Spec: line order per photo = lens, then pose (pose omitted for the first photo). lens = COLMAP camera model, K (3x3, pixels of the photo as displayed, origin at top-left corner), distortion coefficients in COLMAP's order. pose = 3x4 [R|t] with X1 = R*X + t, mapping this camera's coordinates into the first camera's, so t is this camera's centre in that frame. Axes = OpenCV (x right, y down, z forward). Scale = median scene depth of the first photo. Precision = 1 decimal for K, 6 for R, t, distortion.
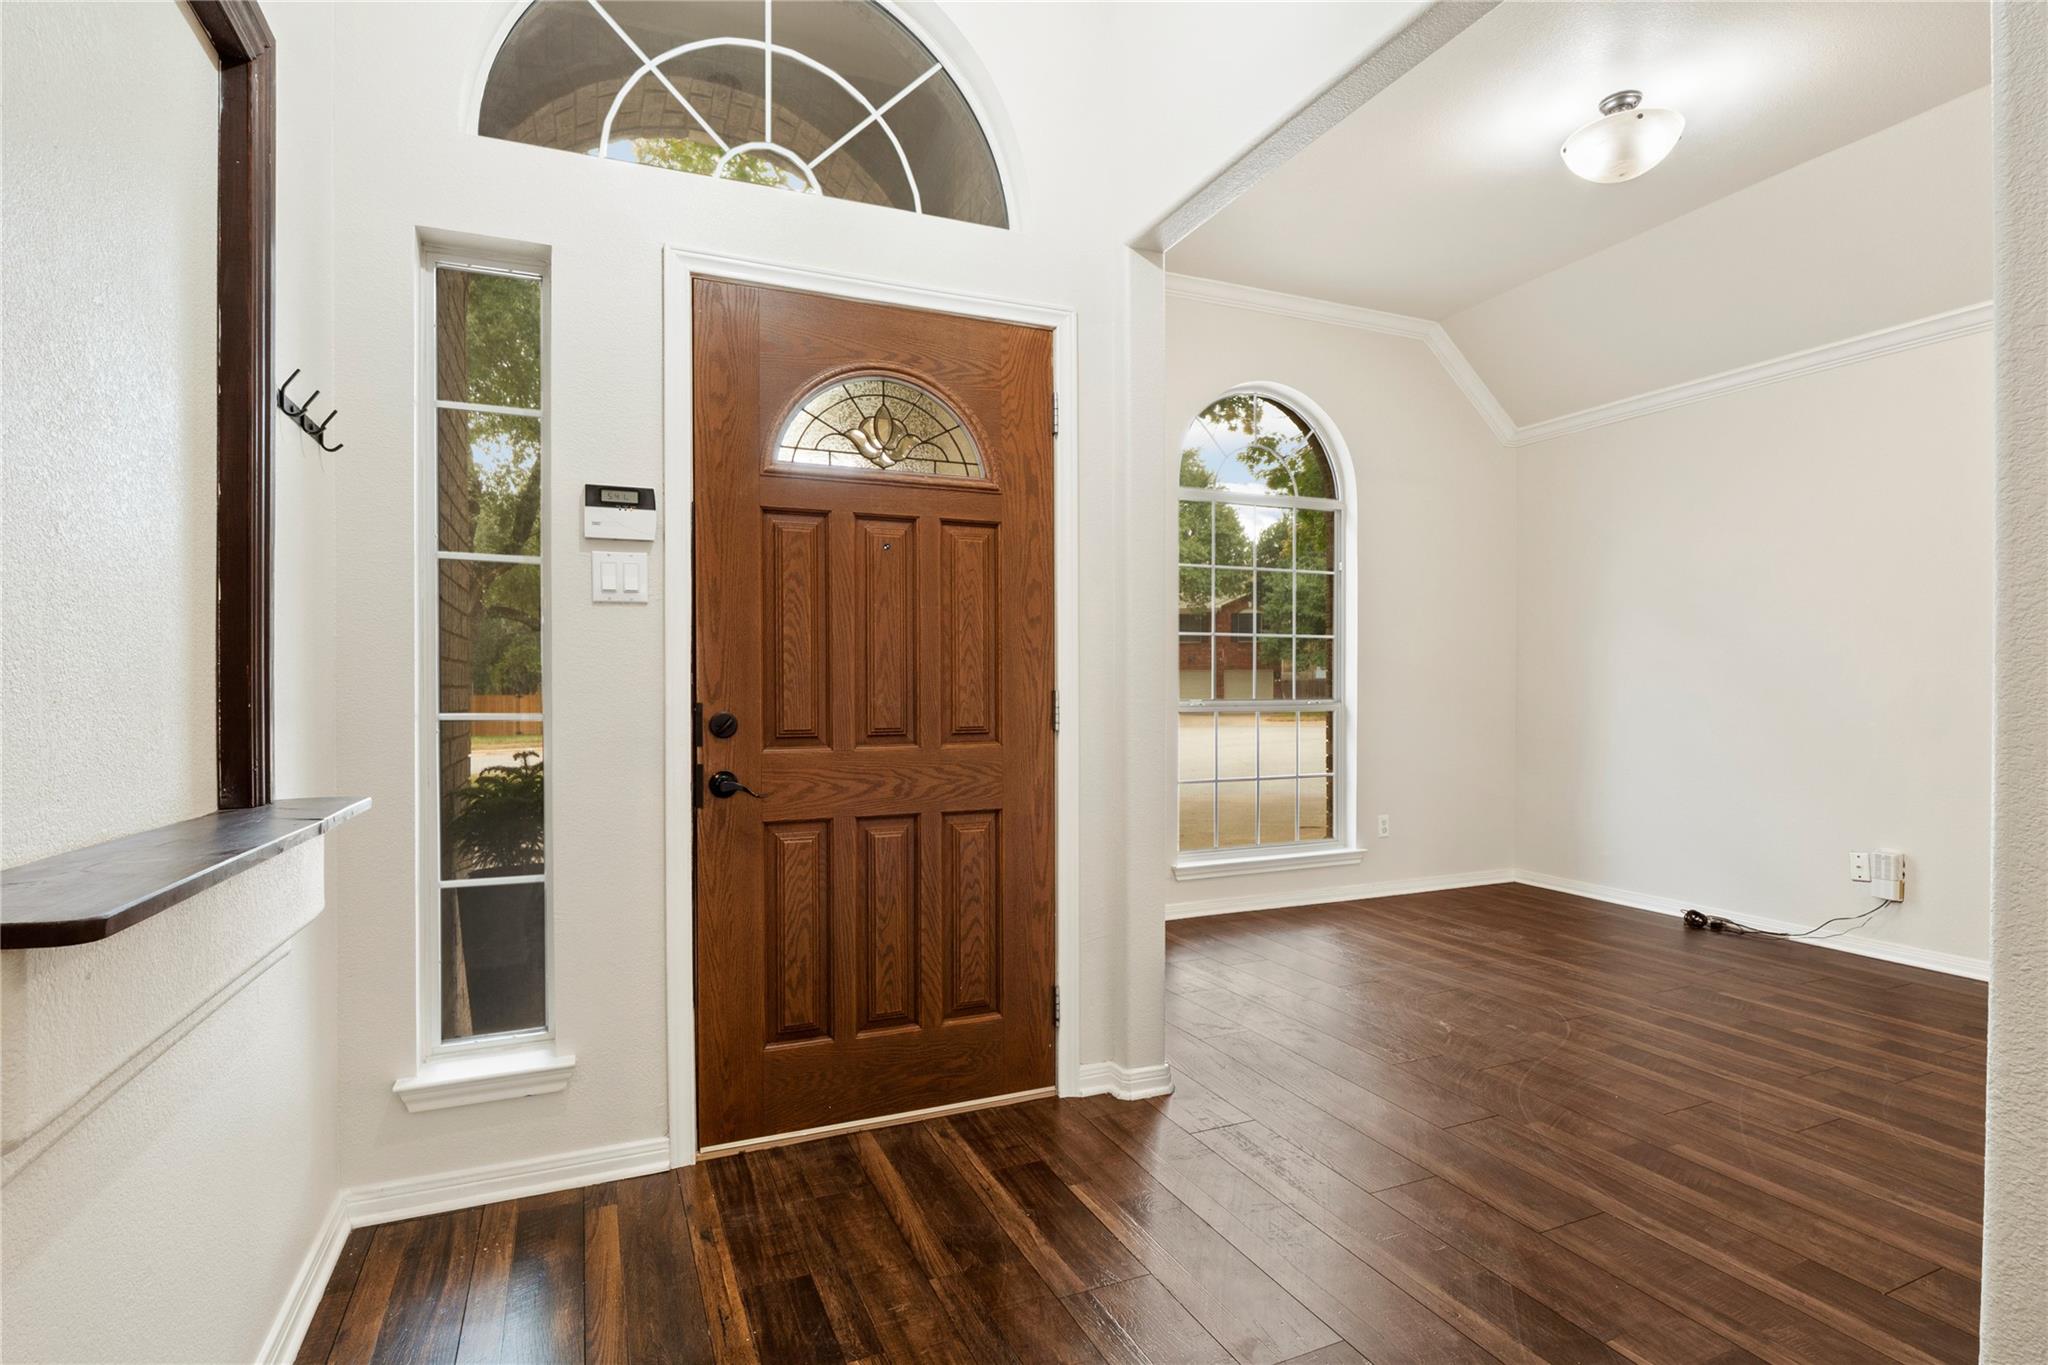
lens RADIAL K [[1011.6, 0, 1018.5], [0, 1011.6, 676.2], [0, 0, 1]] dist [-0.009451, -0.001659]
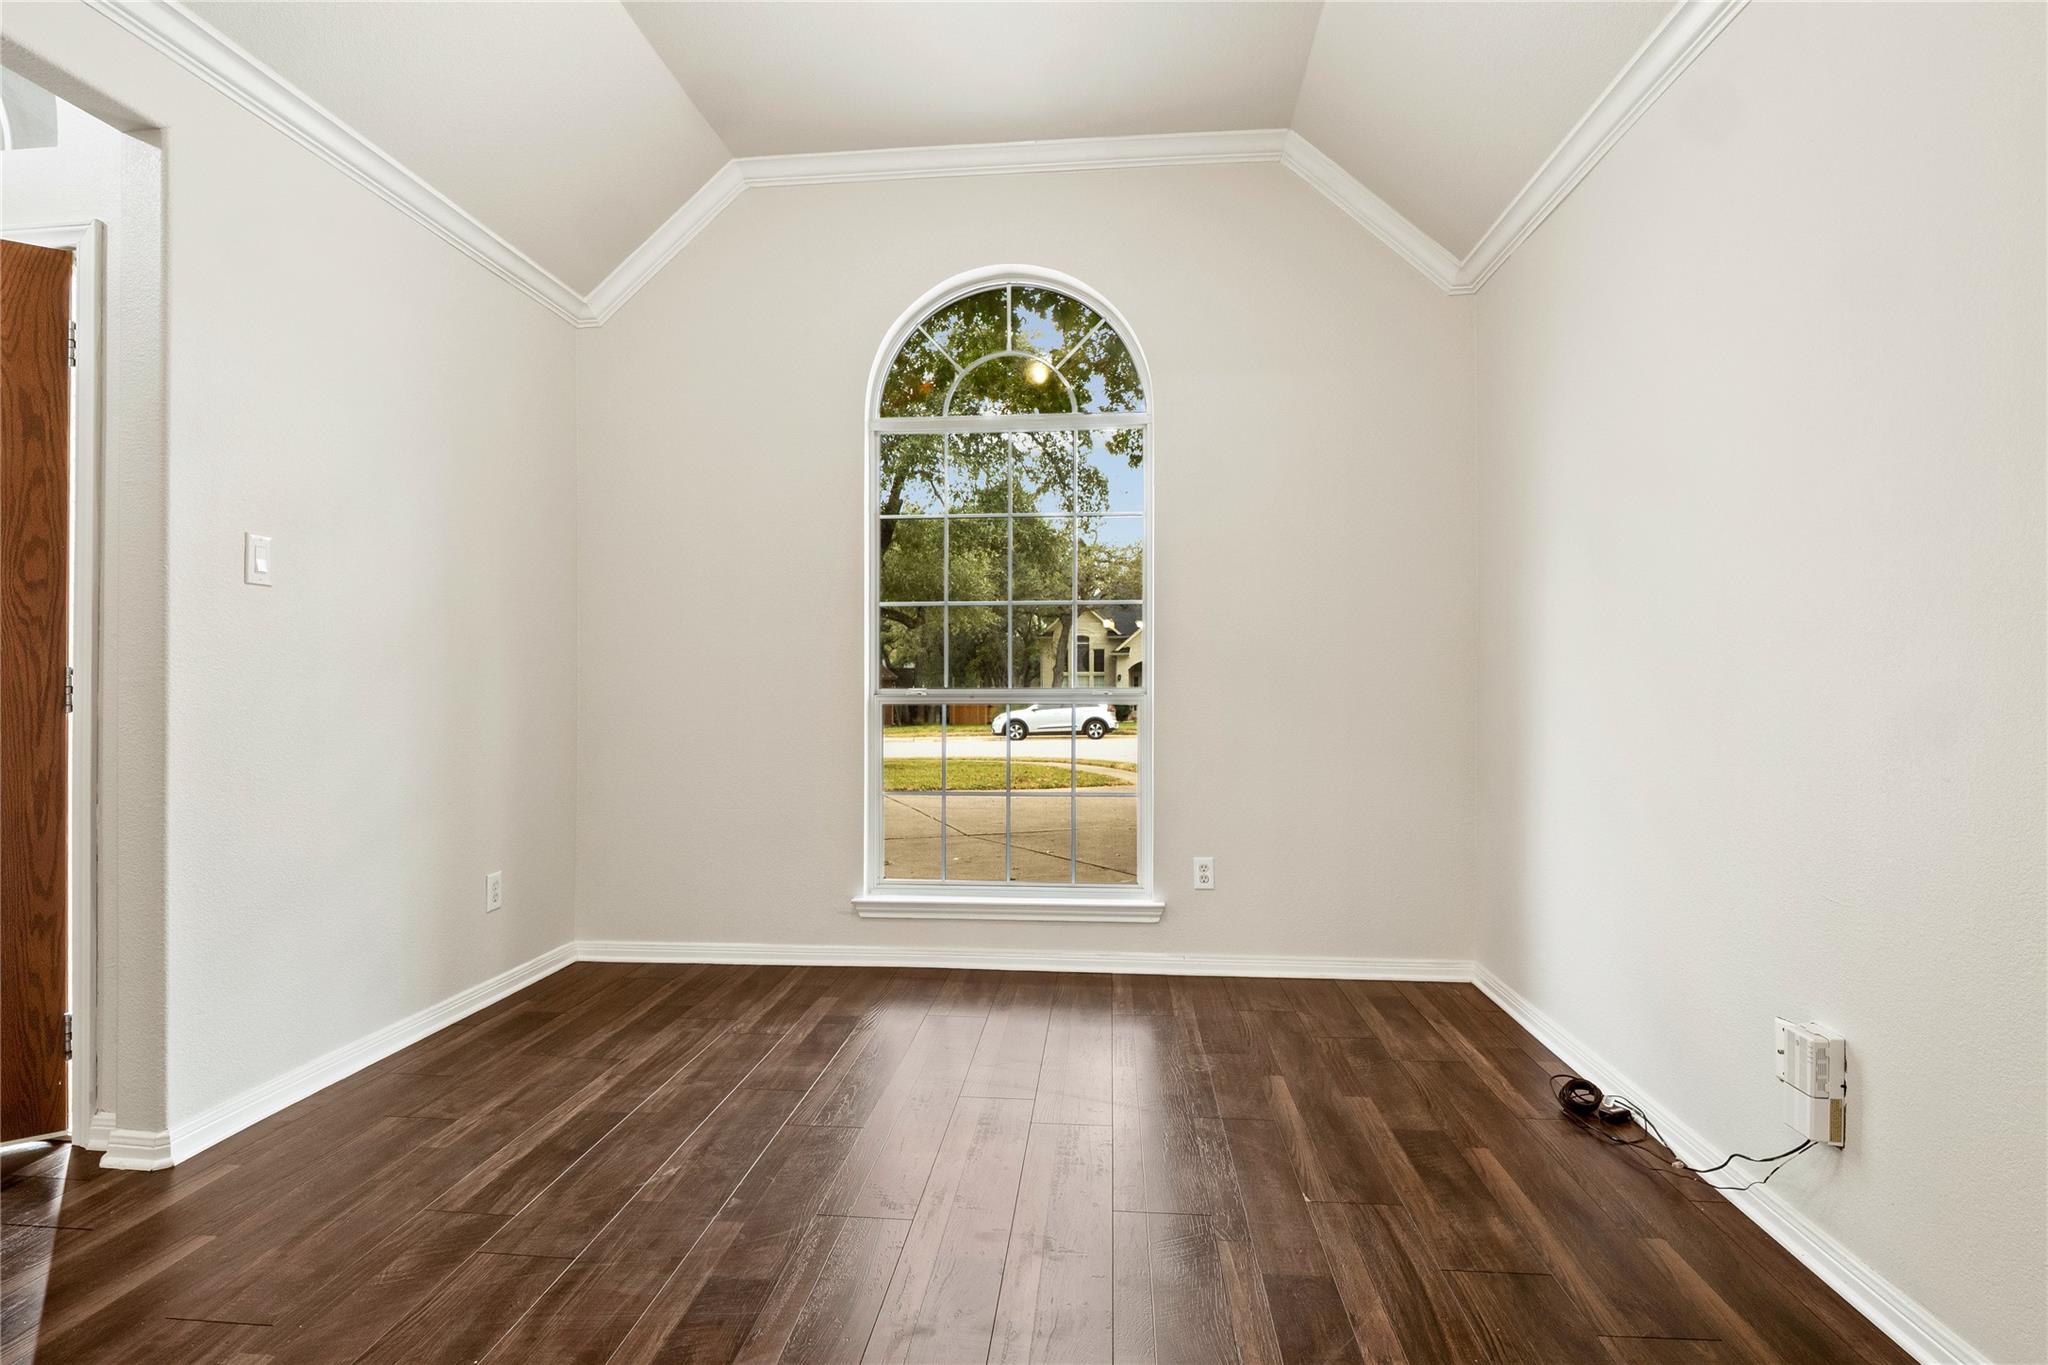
lens RADIAL K [[1011.6, 0, 1018.5], [0, 1011.6, 676.2], [0, 0, 1]] dist [-0.009451, -0.001659]
pose [[0.881472, -0.000192, -0.472236, 0.770473], [0.001942, 0.999993, 0.003218, 0.014331], [0.472232, -0.003753, 0.881466, 0.437914]]
